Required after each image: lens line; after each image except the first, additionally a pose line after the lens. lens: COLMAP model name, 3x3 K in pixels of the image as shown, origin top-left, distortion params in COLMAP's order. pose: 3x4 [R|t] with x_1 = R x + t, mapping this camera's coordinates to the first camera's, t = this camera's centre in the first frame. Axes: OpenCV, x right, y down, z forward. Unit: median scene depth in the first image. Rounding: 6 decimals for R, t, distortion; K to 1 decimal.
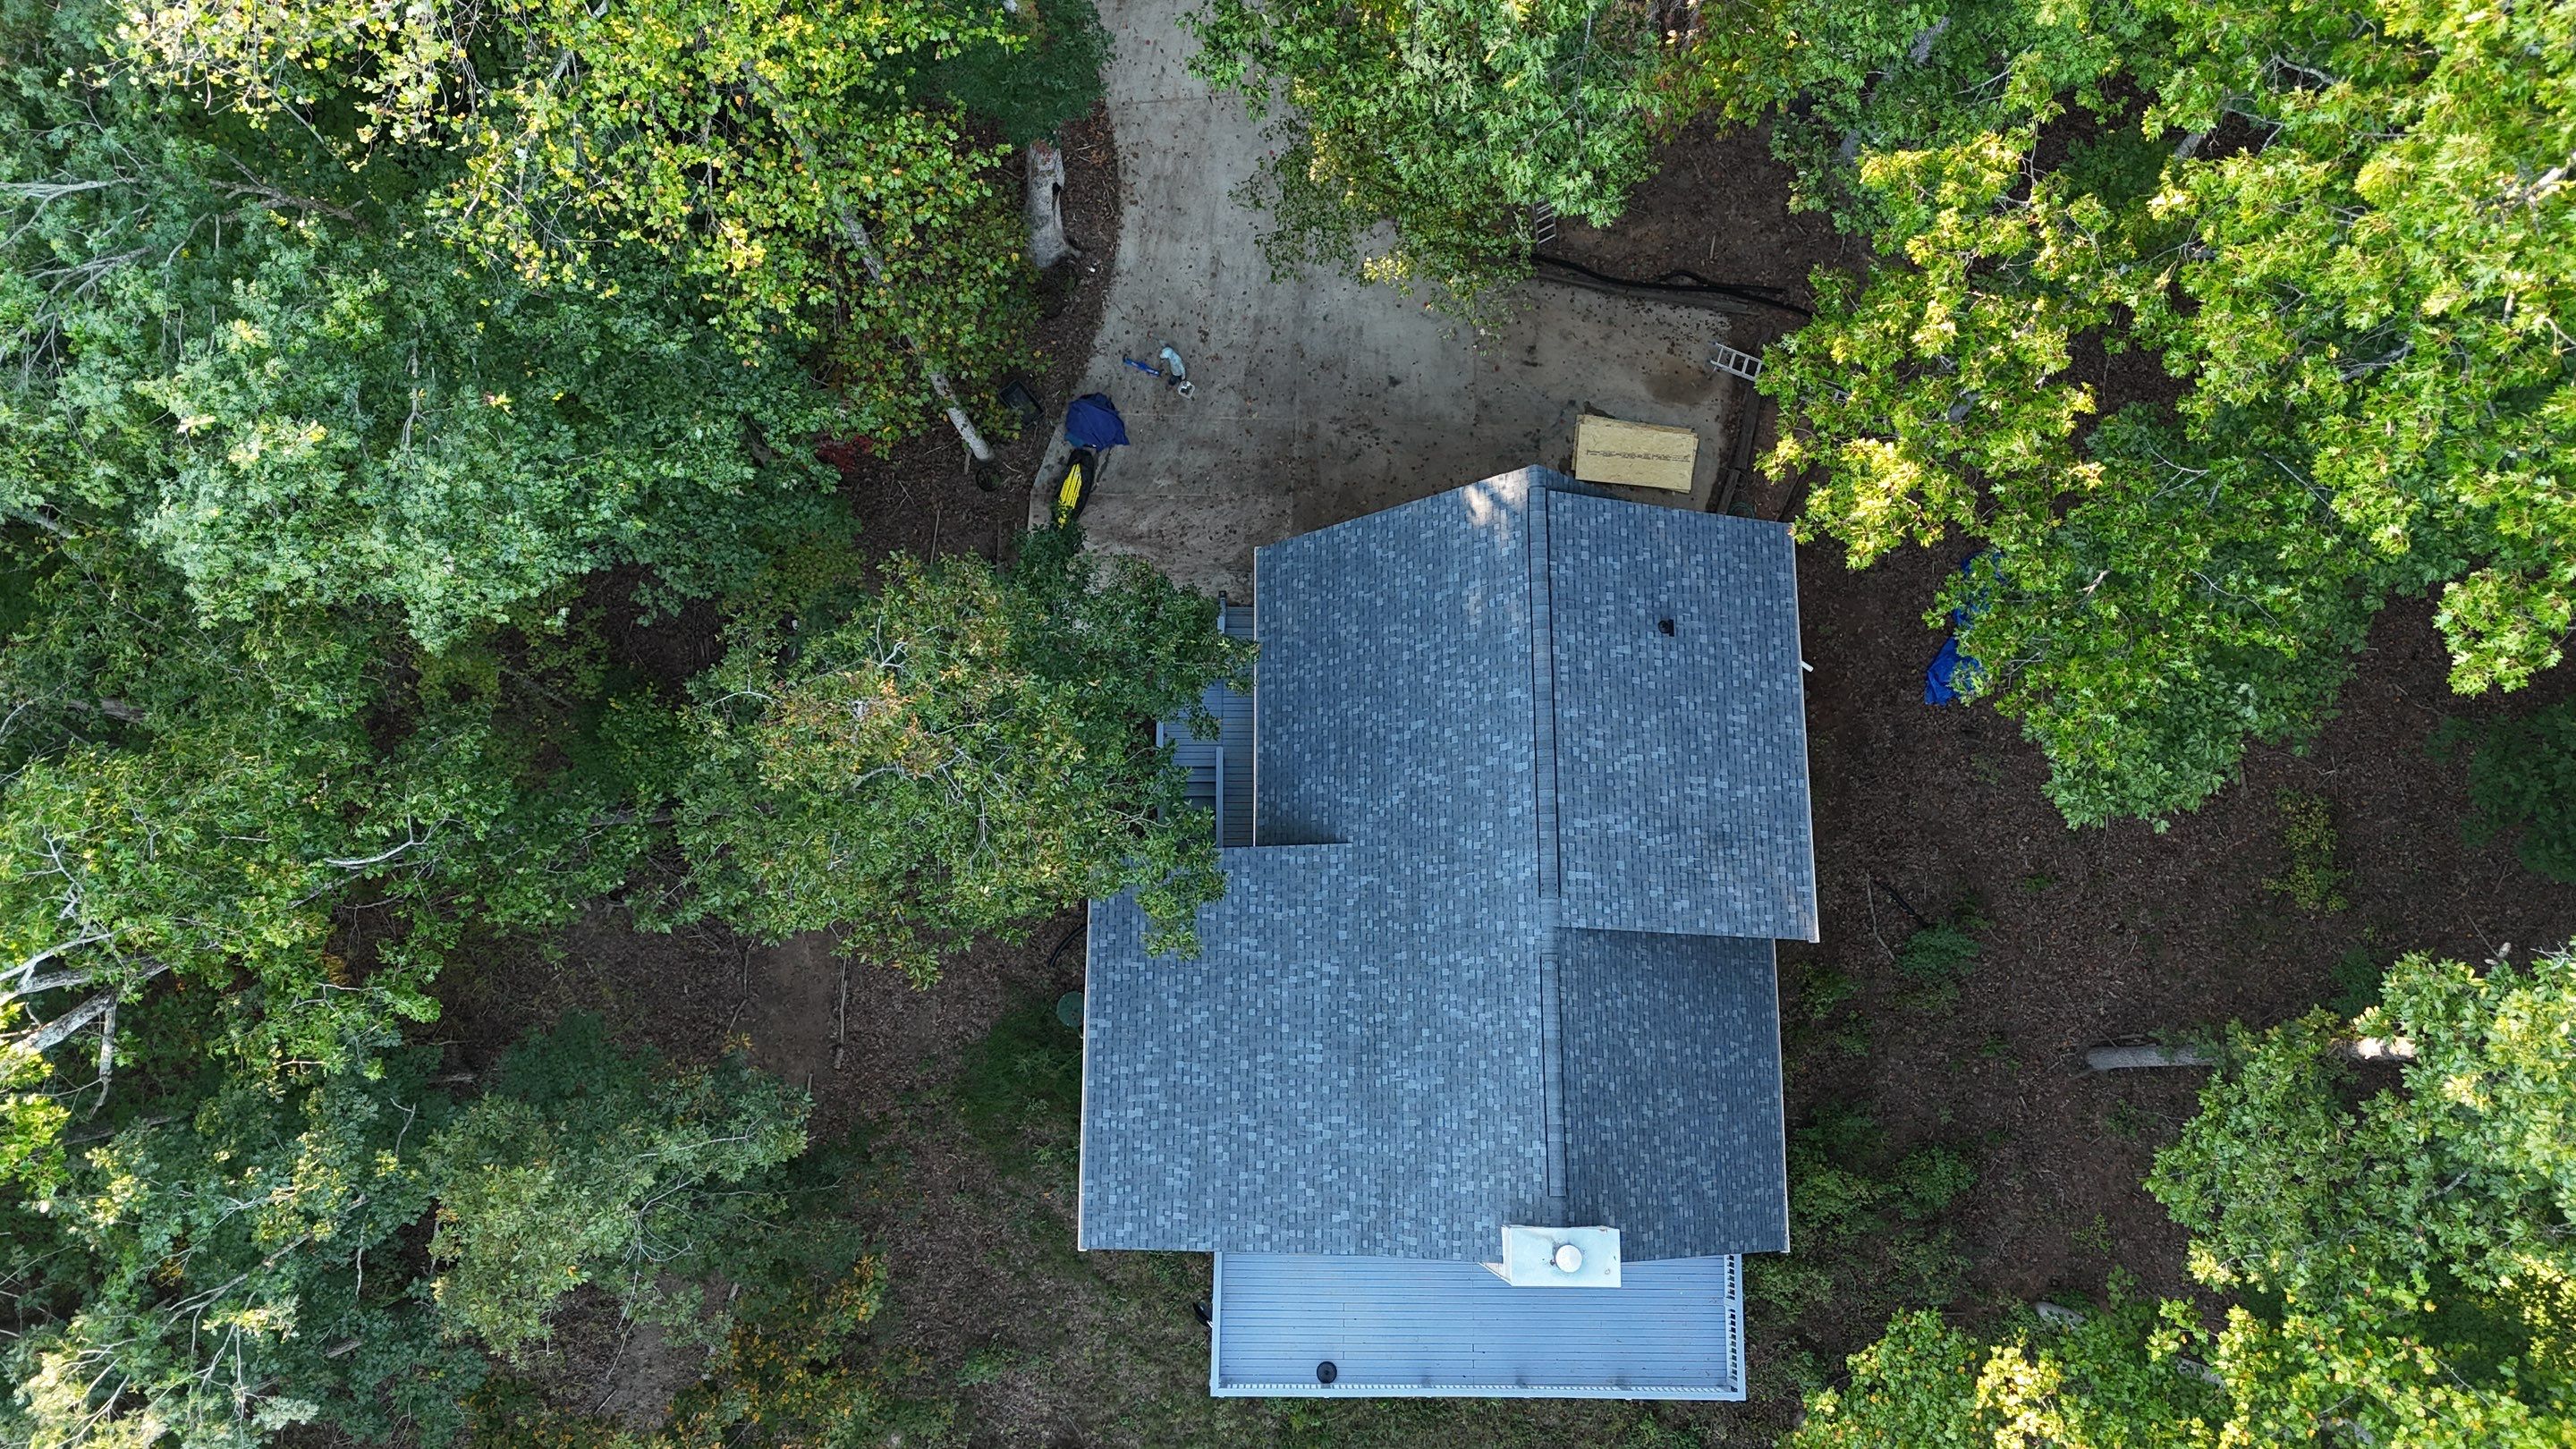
lens RADIAL K [[2042.1, 0, 1288.0], [0, 2042.1, 724.5], [0, 0, 1]] dist [0.075917, -0.004817]
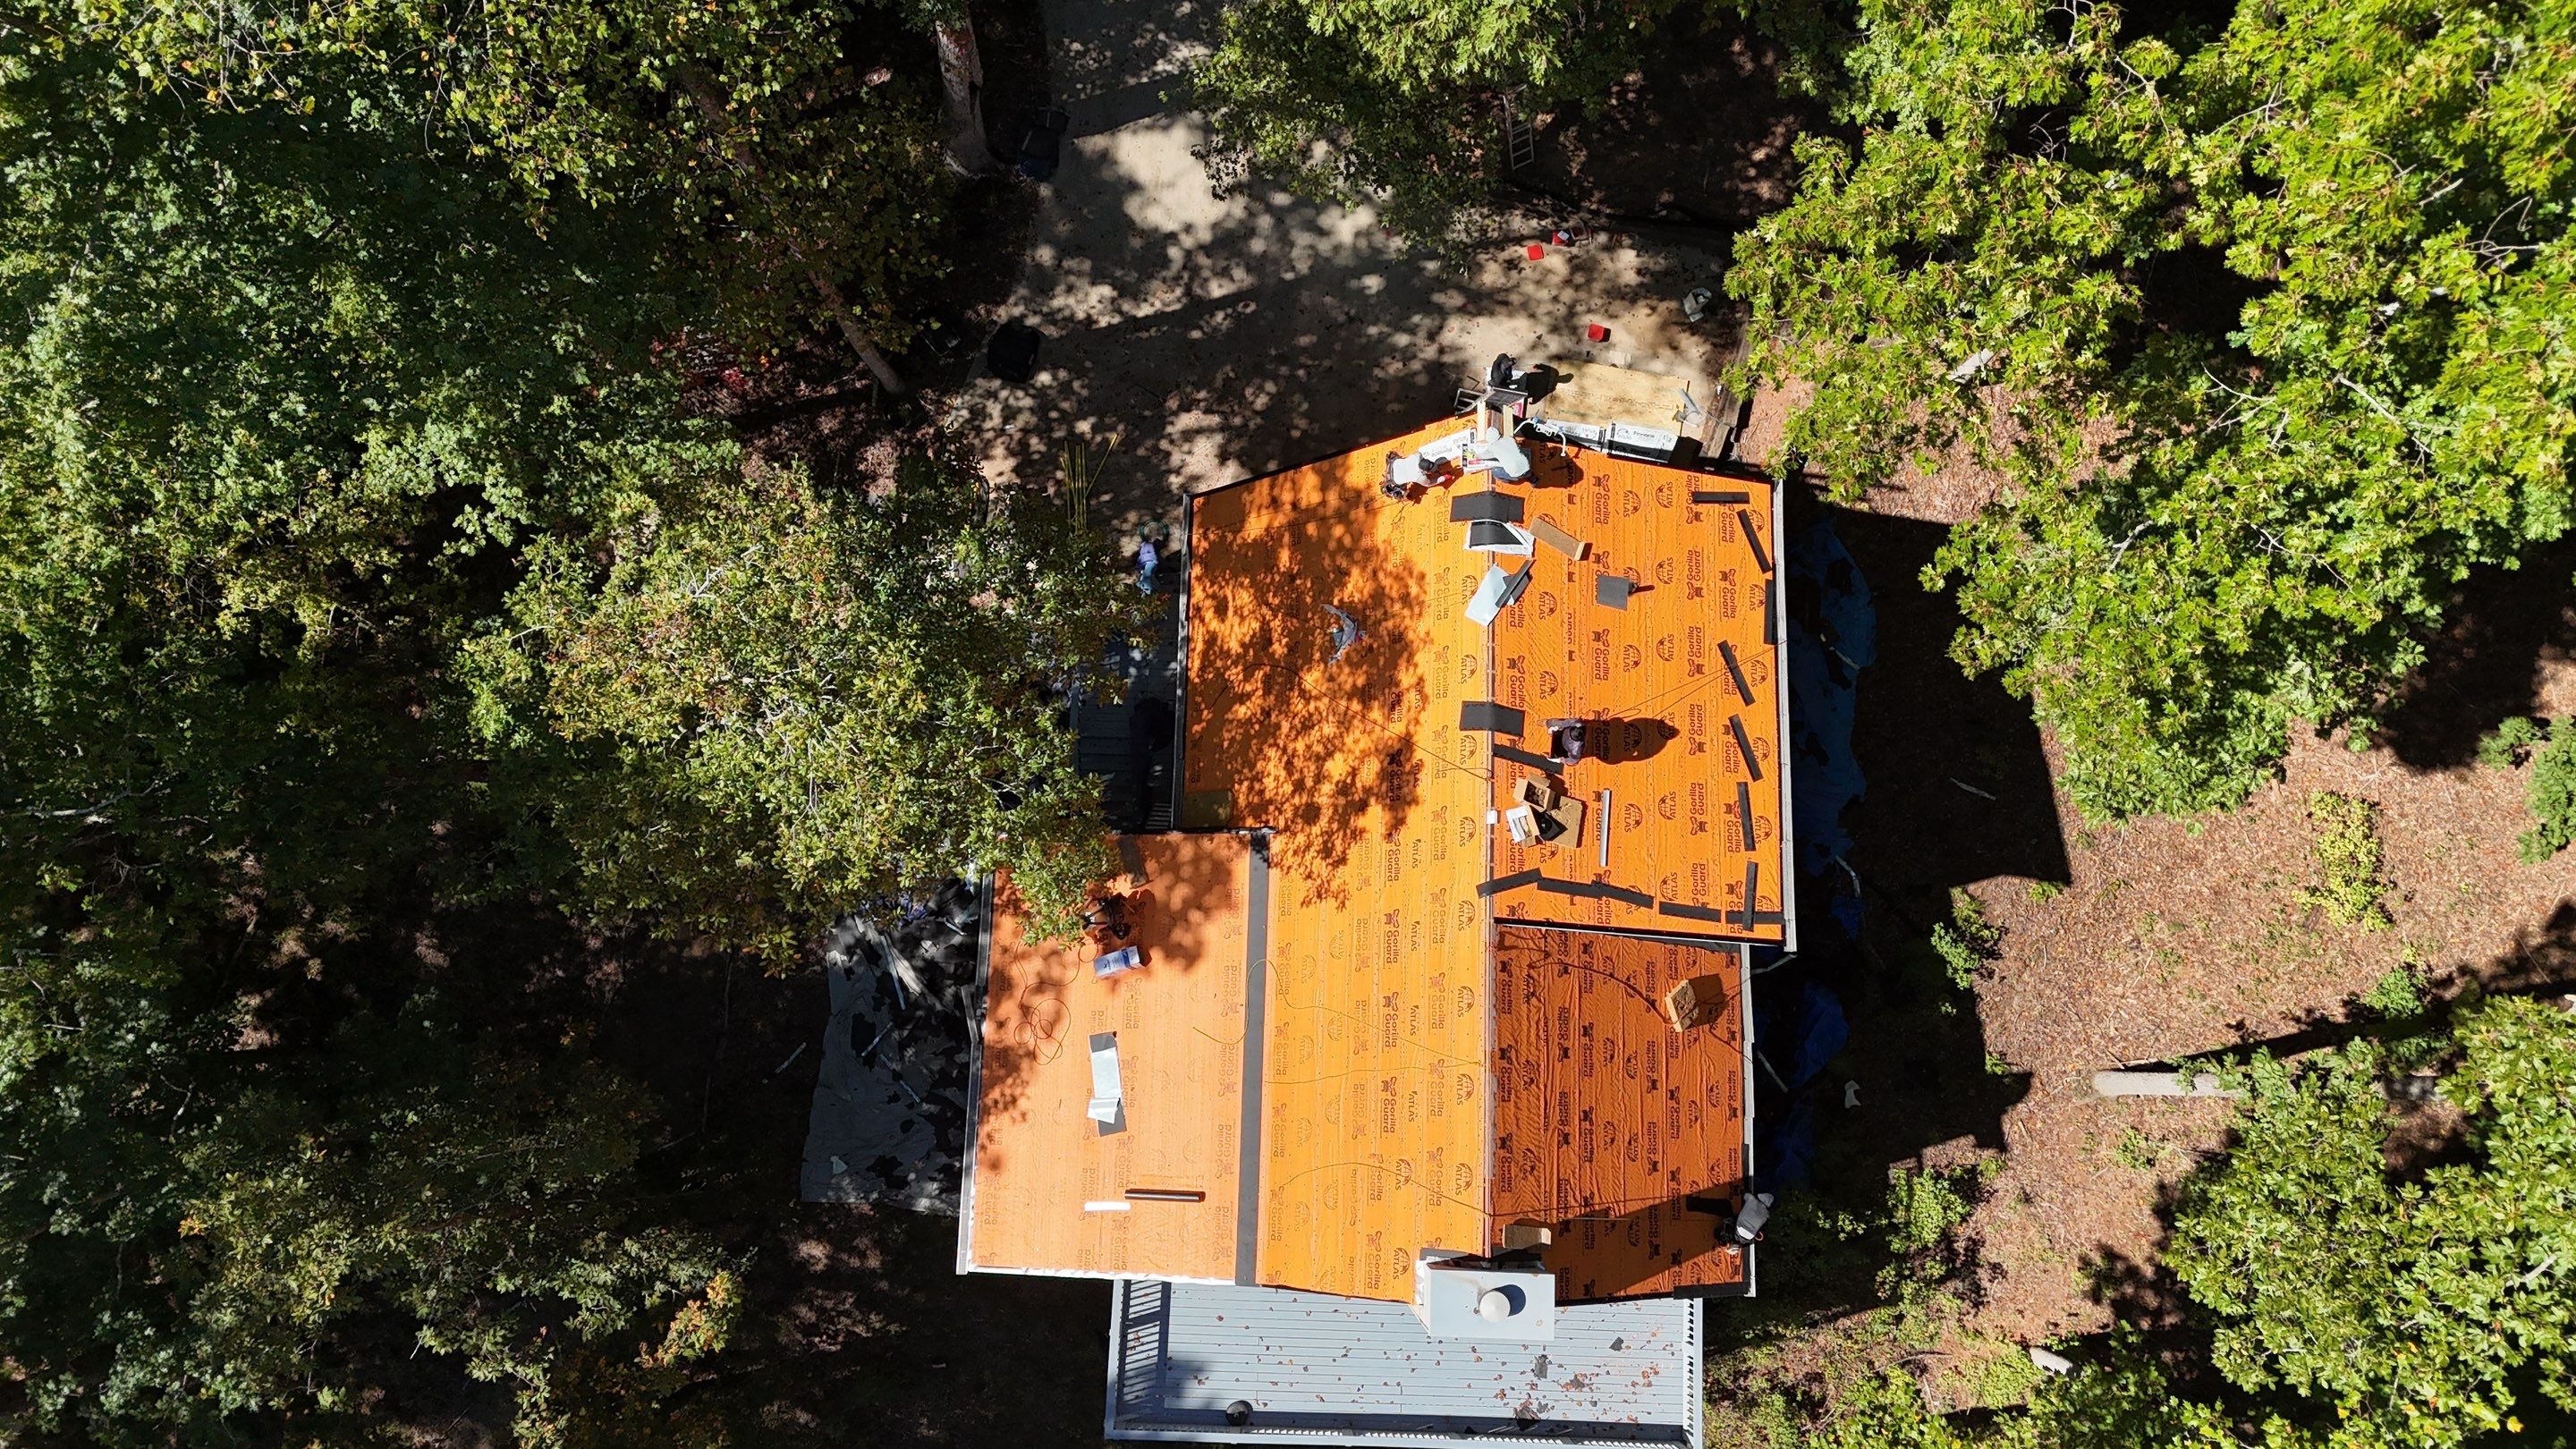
lens RADIAL K [[1977.2, 0, 1288.0], [0, 1977.2, 724.5], [0, 0, 1]] dist [0.069434, -0.002549]
pose [[0.999512, 0.028358, -0.013097, 0.062076], [-0.028213, 0.999540, 0.011157, 0.005891], [0.013407, -0.010782, 0.999852, 0.182600]]
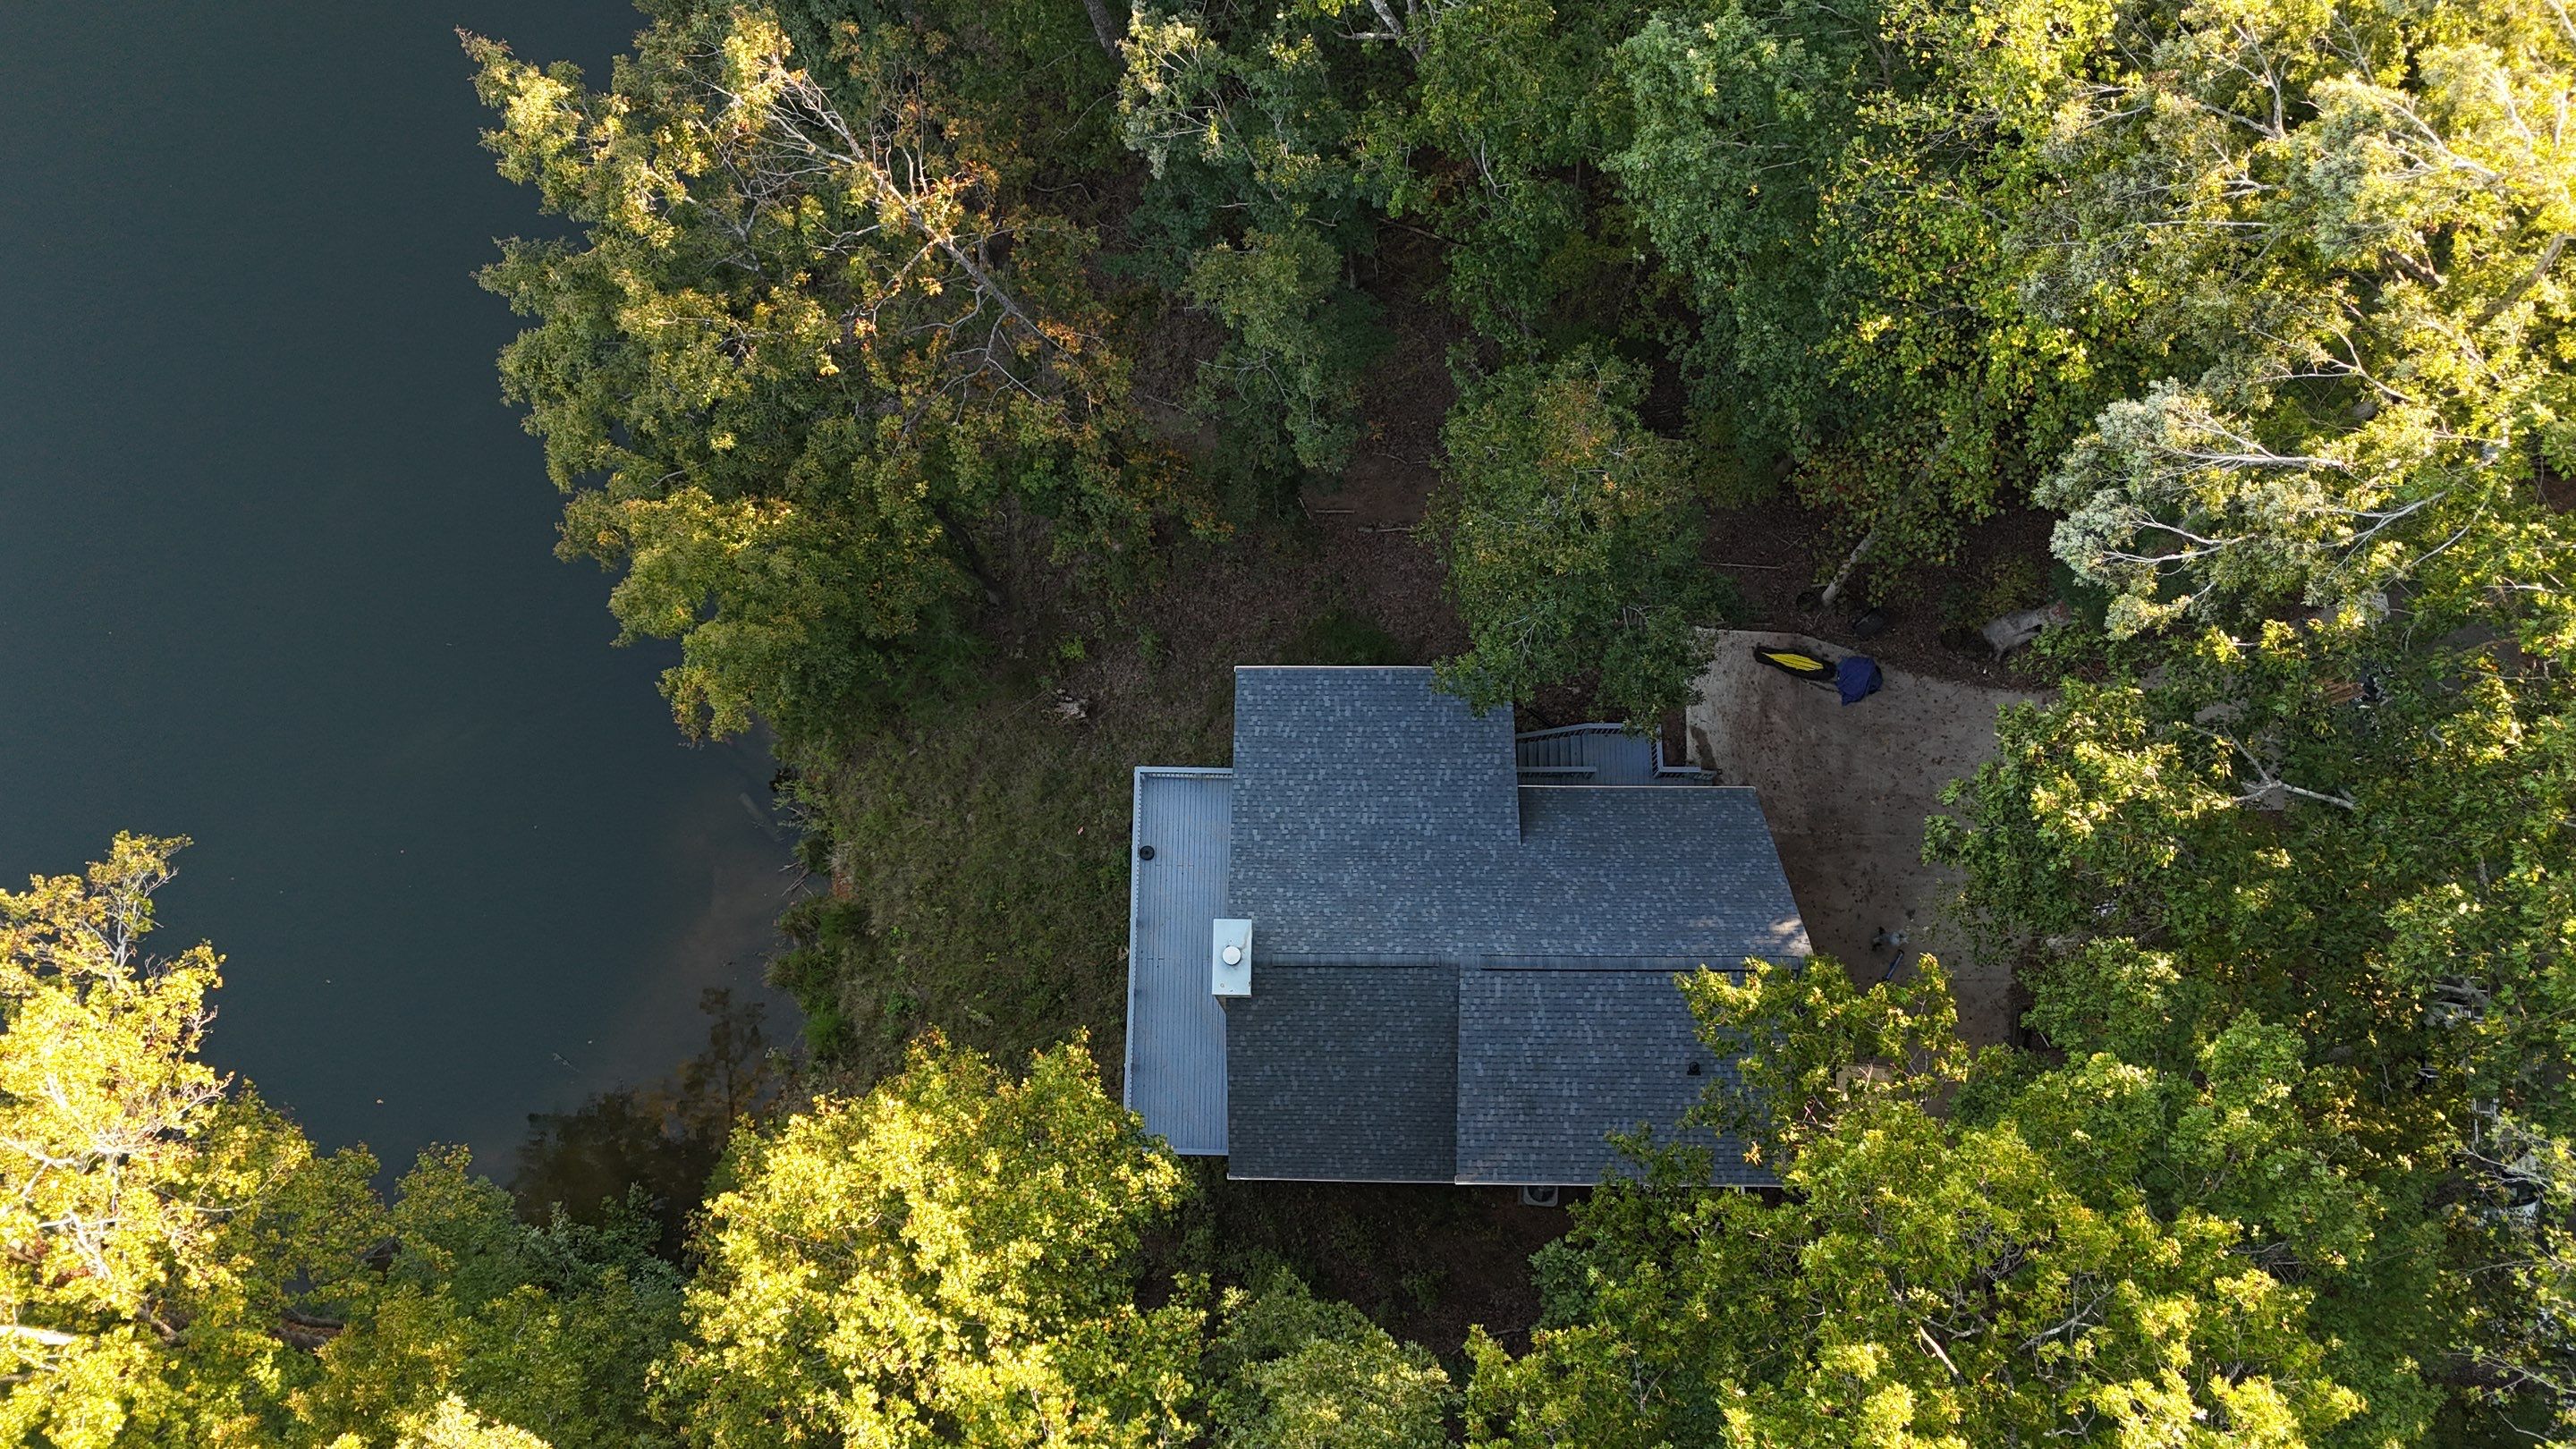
lens RADIAL K [[2314.1, 0, 1288.0], [0, 2314.1, 724.5], [0, 0, 1]] dist [0.241570, -0.004353]
pose [[-0.004293, 0.969146, -0.246448, 0.407960], [-0.979081, 0.046061, 0.198187, -0.120982], [0.203424, 0.242144, 0.948675, -0.631551]]
